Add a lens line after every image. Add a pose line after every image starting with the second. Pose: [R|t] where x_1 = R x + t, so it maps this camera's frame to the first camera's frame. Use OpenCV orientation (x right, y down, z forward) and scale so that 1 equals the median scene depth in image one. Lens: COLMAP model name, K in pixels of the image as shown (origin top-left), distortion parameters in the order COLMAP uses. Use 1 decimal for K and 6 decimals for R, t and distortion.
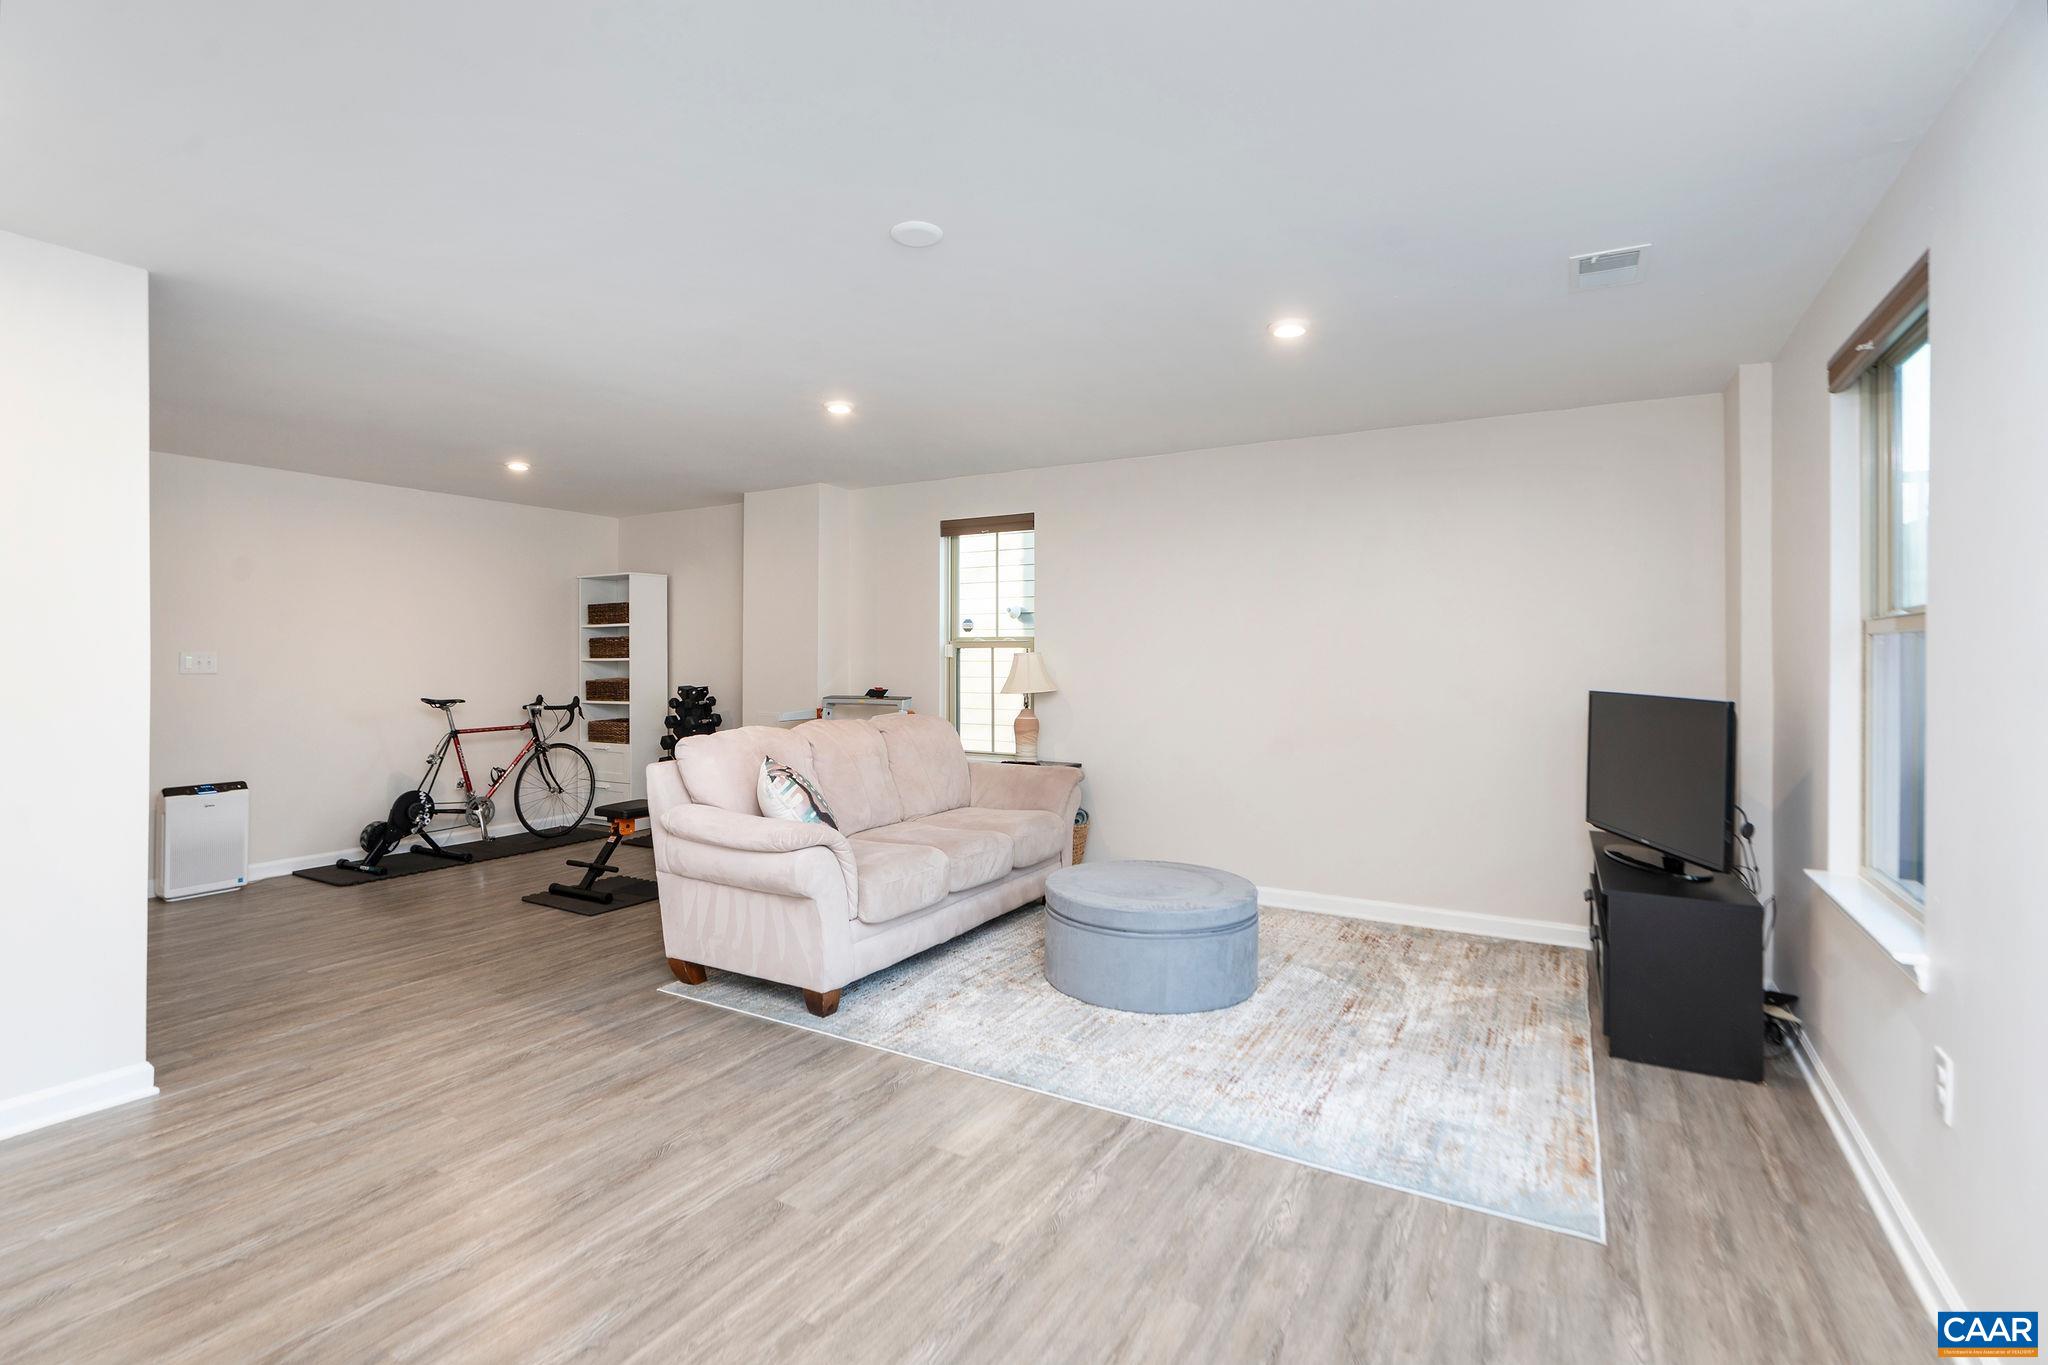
lens RADIAL K [[946.6, 0, 1022.7], [0, 946.6, 666.9], [0, 0, 1]] dist [-0.017108, 0.001361]
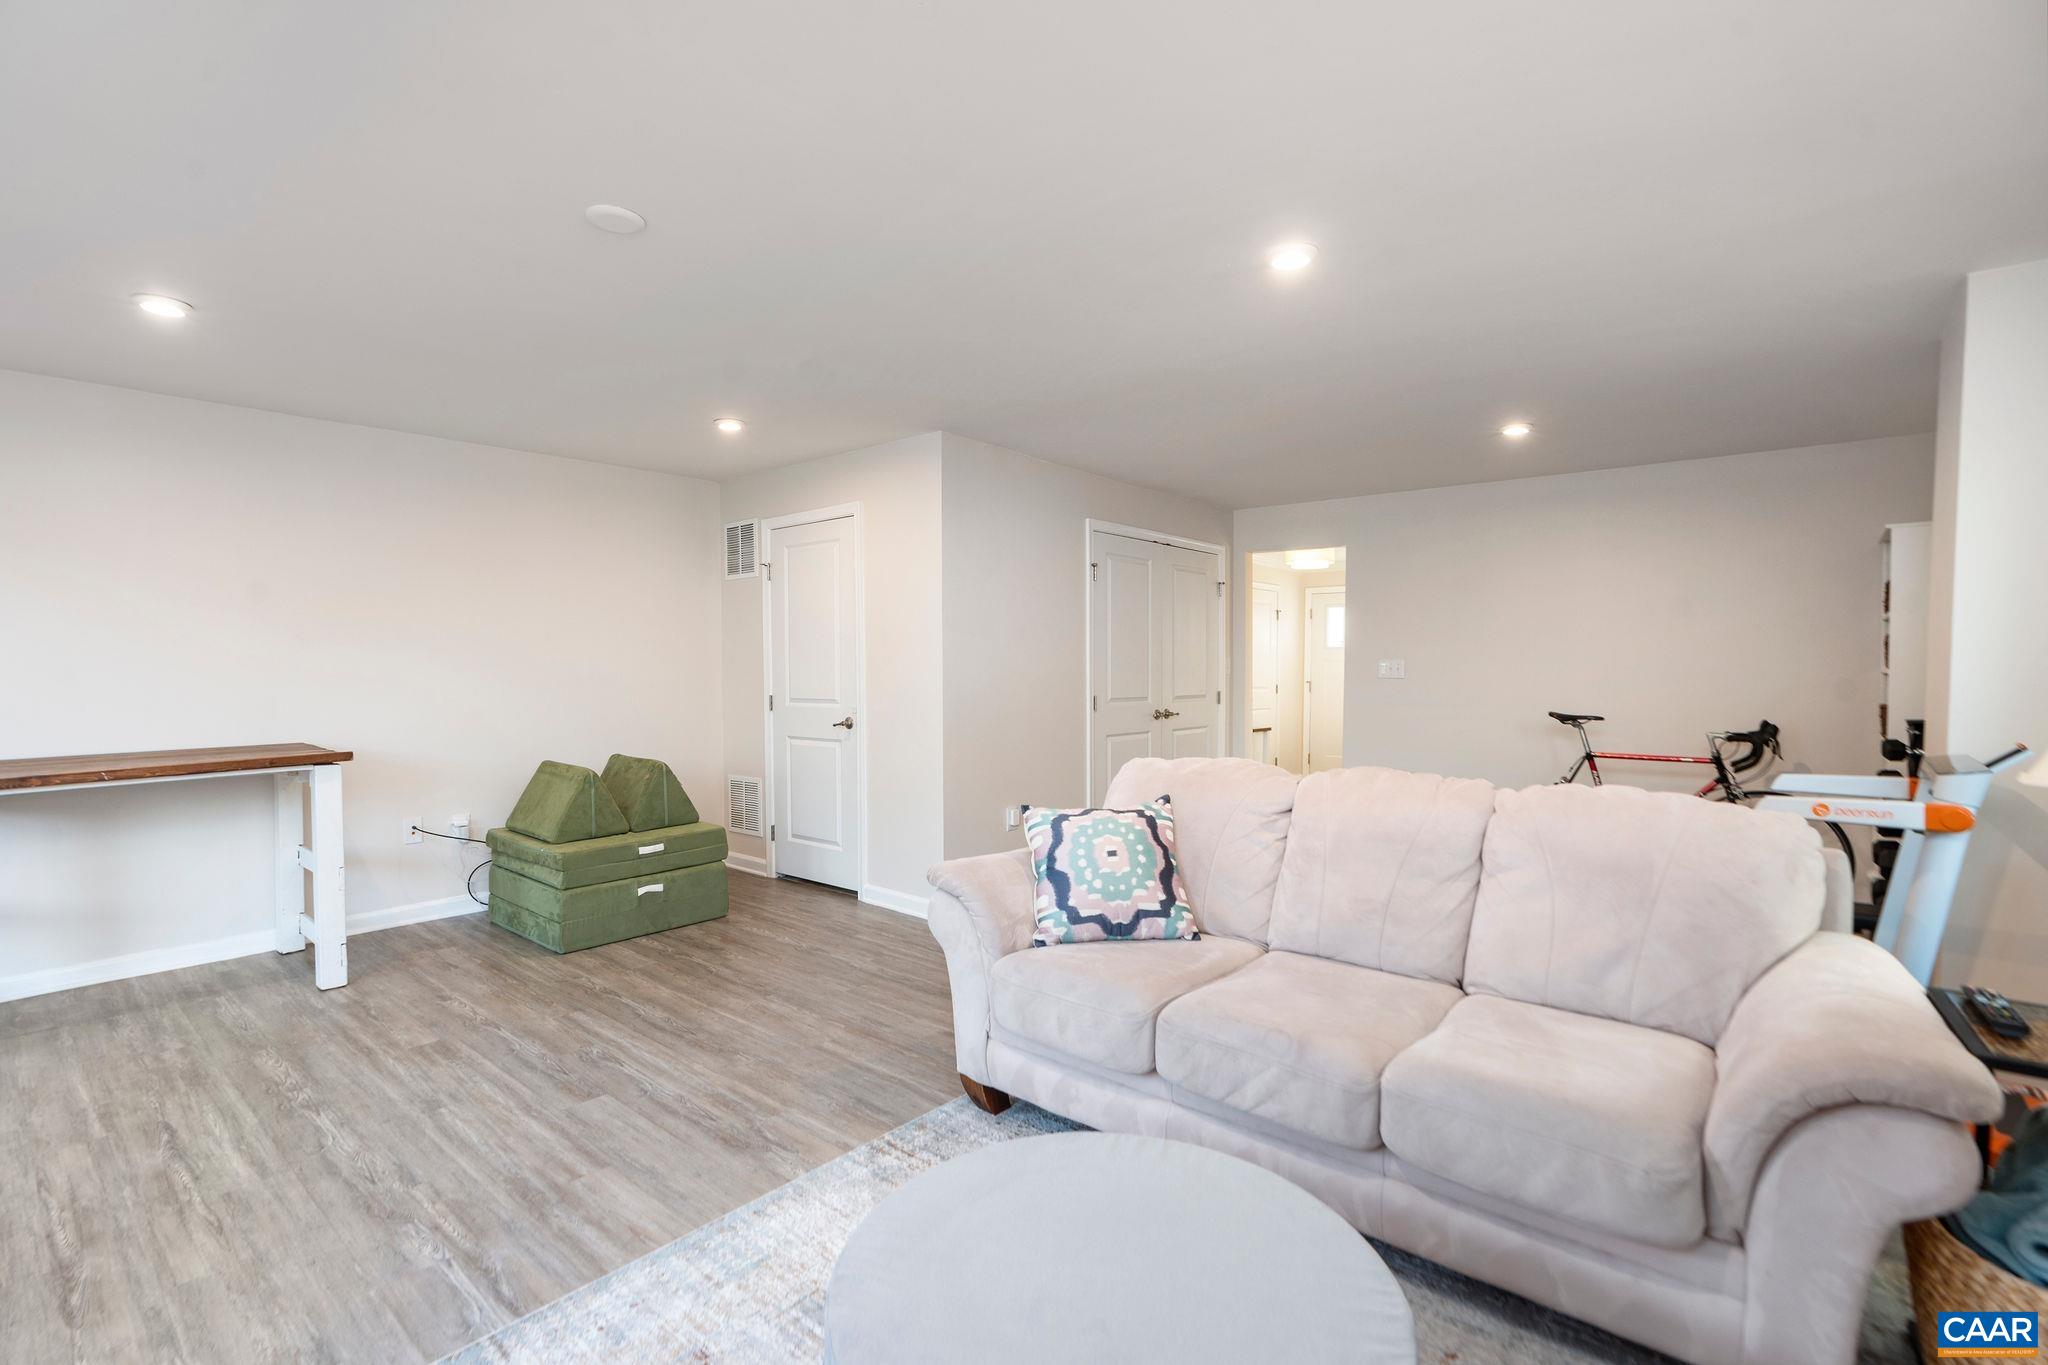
lens RADIAL K [[946.6, 0, 1021.3], [0, 946.6, 682.9], [0, 0, 1]] dist [-0.017108, 0.001361]
pose [[-0.184342, 0.019336, -0.982672, 0.765698], [-0.013681, 0.999659, 0.022237, -0.016176], [0.982767, 0.017543, -0.184015, 1.578200]]
